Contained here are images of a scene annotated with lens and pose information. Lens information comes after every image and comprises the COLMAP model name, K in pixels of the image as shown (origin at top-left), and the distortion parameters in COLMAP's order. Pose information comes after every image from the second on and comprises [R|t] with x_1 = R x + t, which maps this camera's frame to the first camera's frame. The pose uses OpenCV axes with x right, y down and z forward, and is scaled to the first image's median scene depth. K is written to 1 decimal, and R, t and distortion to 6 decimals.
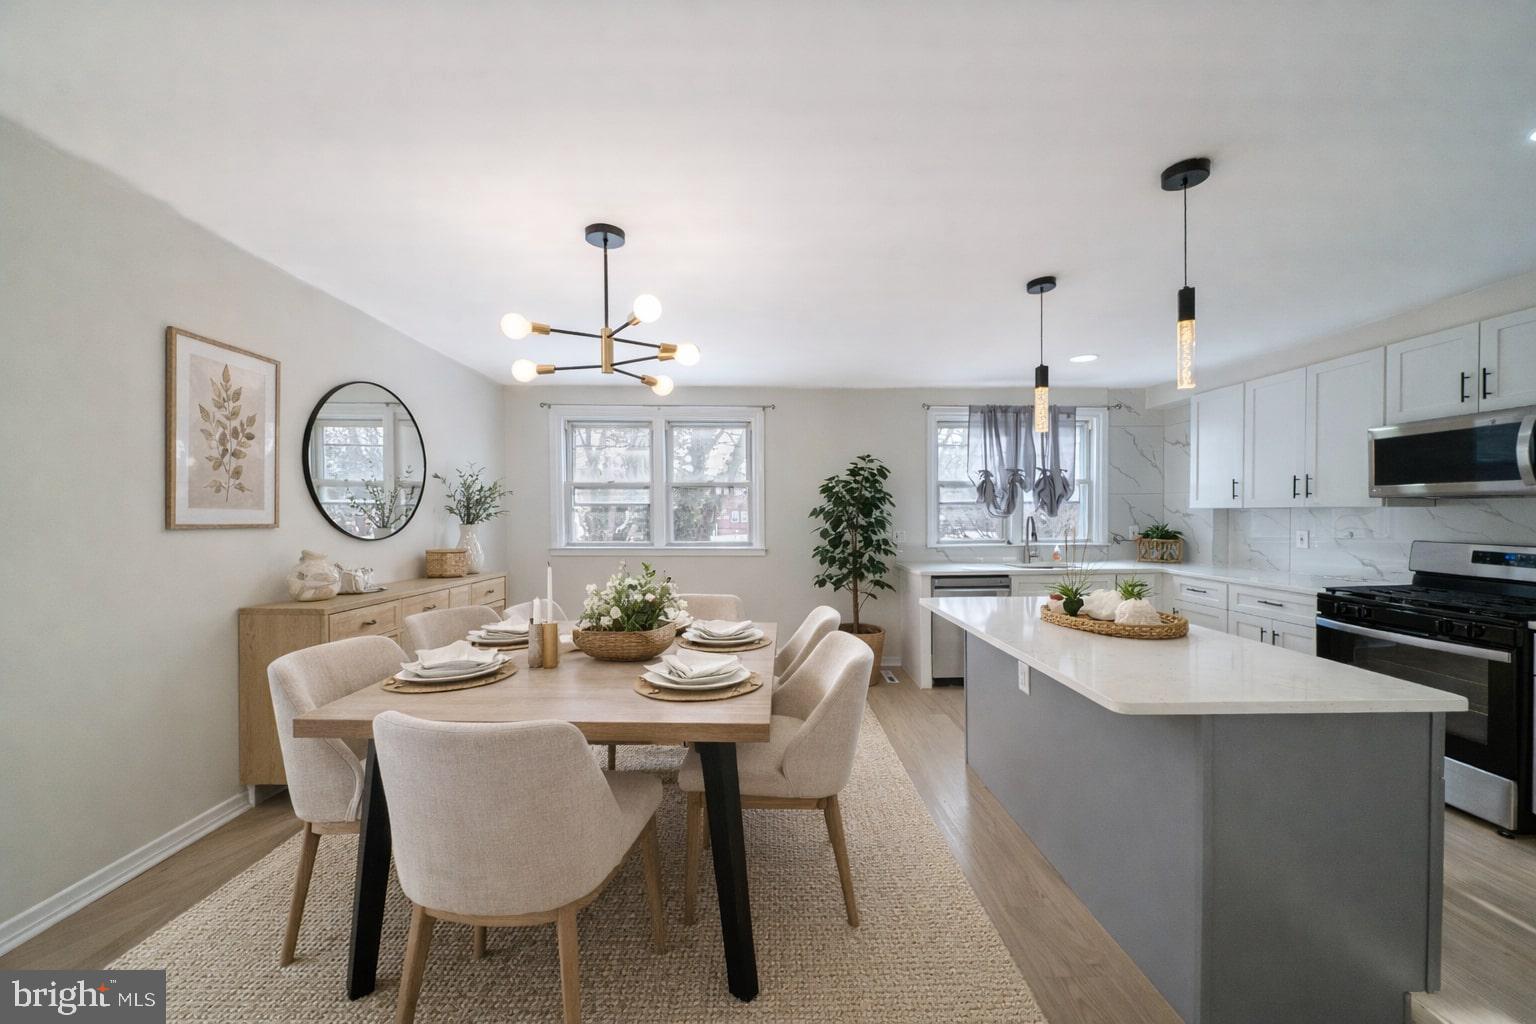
lens RADIAL K [[643.7, 0, 760.4], [0, 643.7, 514.1], [0, 0, 1]] dist [0.000927, 0.000195]
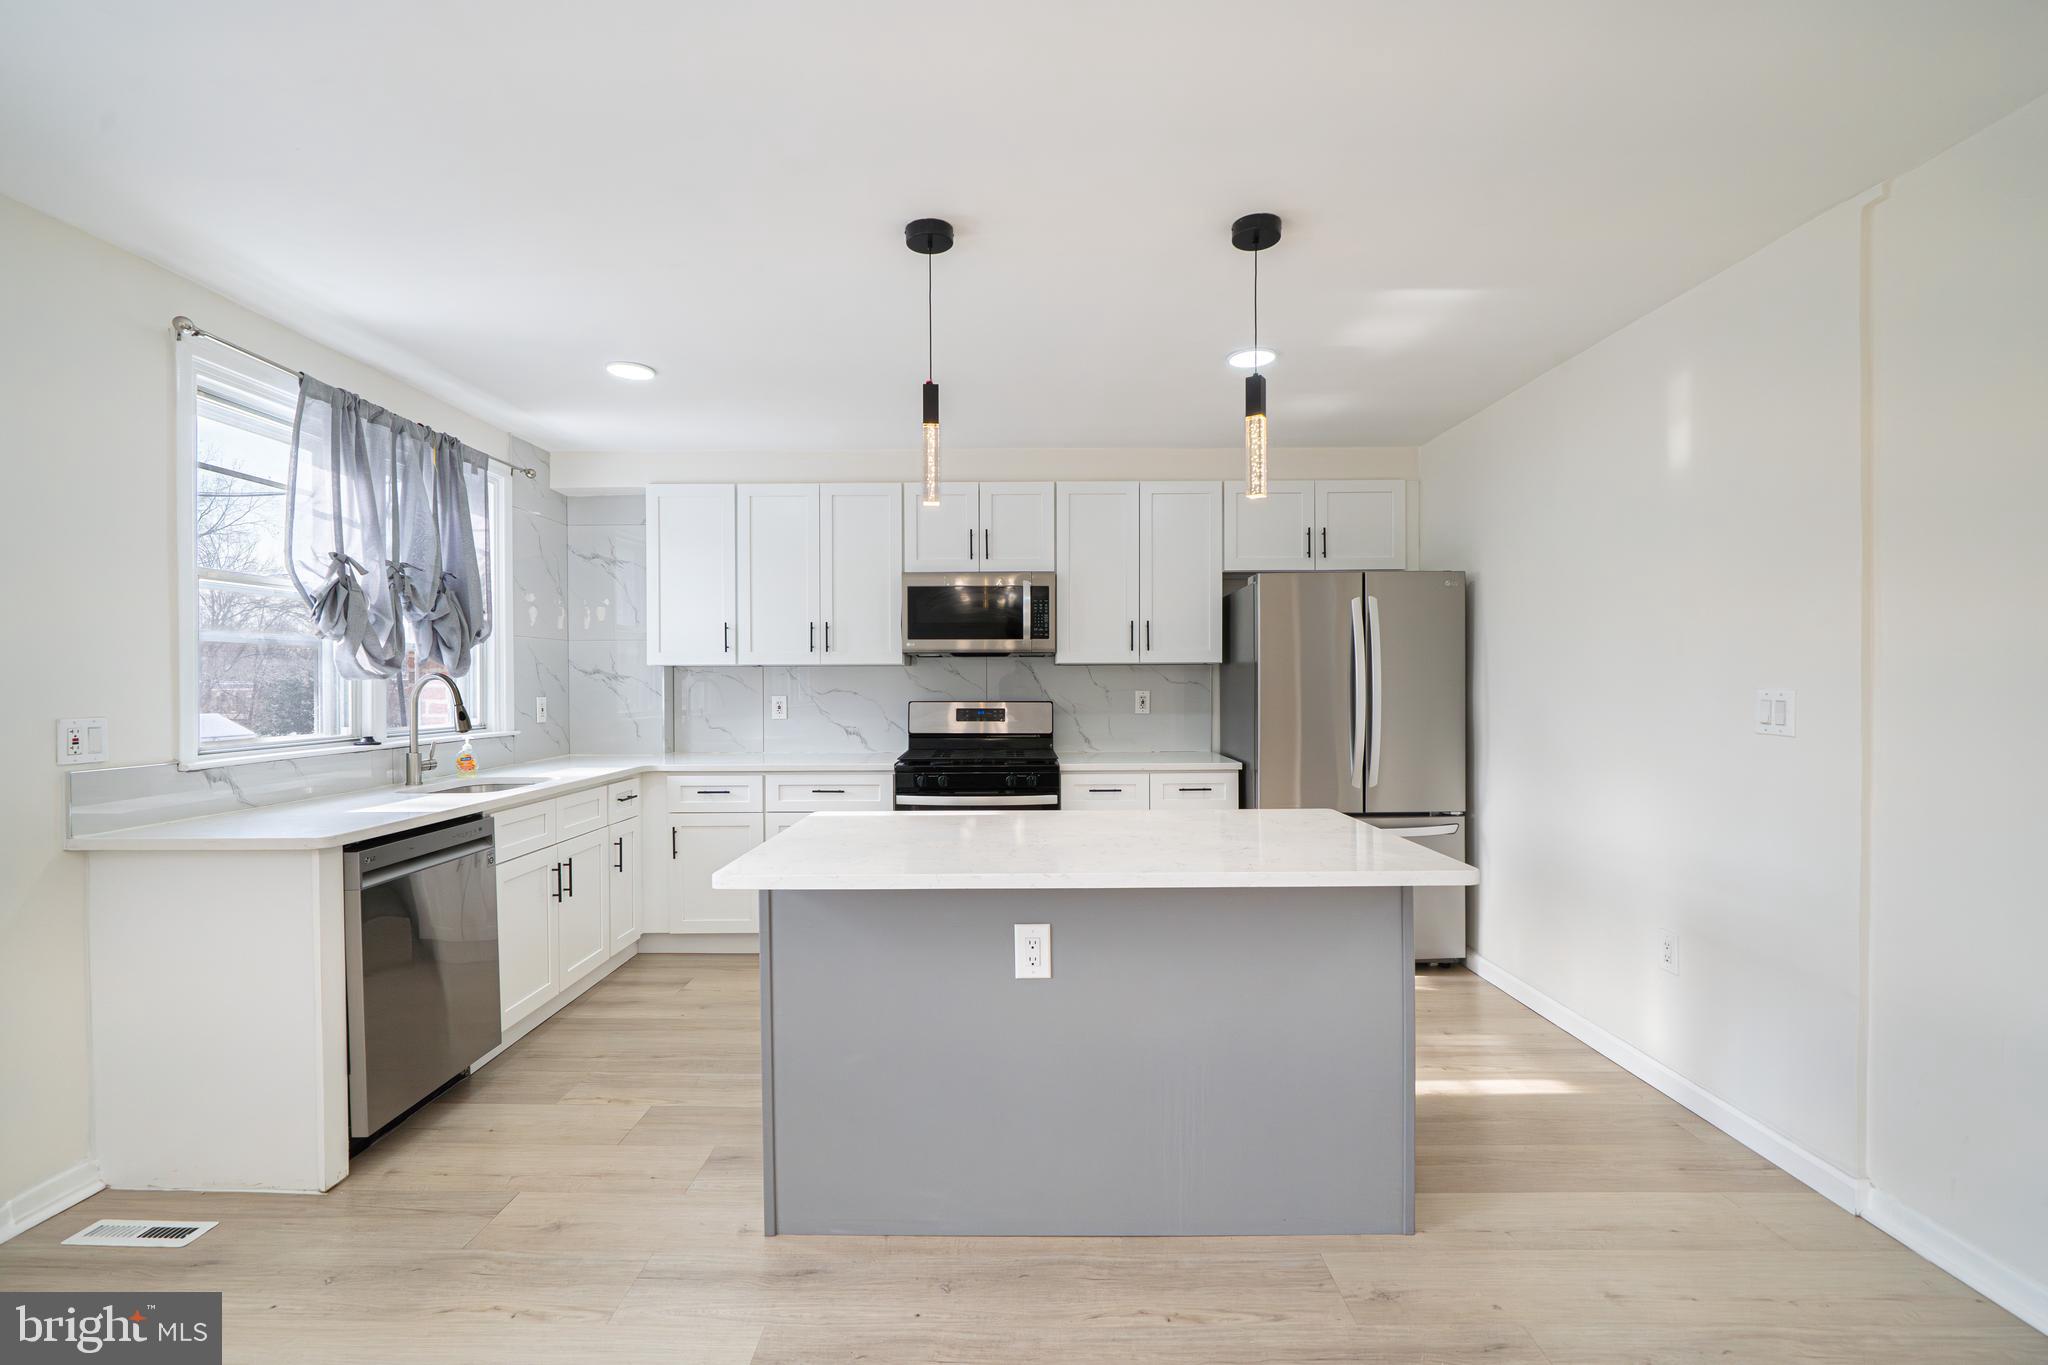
lens RADIAL K [[858.3, 0, 1013.8], [0, 858.3, 685.3], [0, 0, 1]] dist [0.000927, 0.000195]
pose [[0.032465, -0.000426, 0.999473, -0.169990], [0.012675, 0.999920, 0.000014, 0.015979], [-0.999392, 0.012668, 0.032468, 0.660040]]
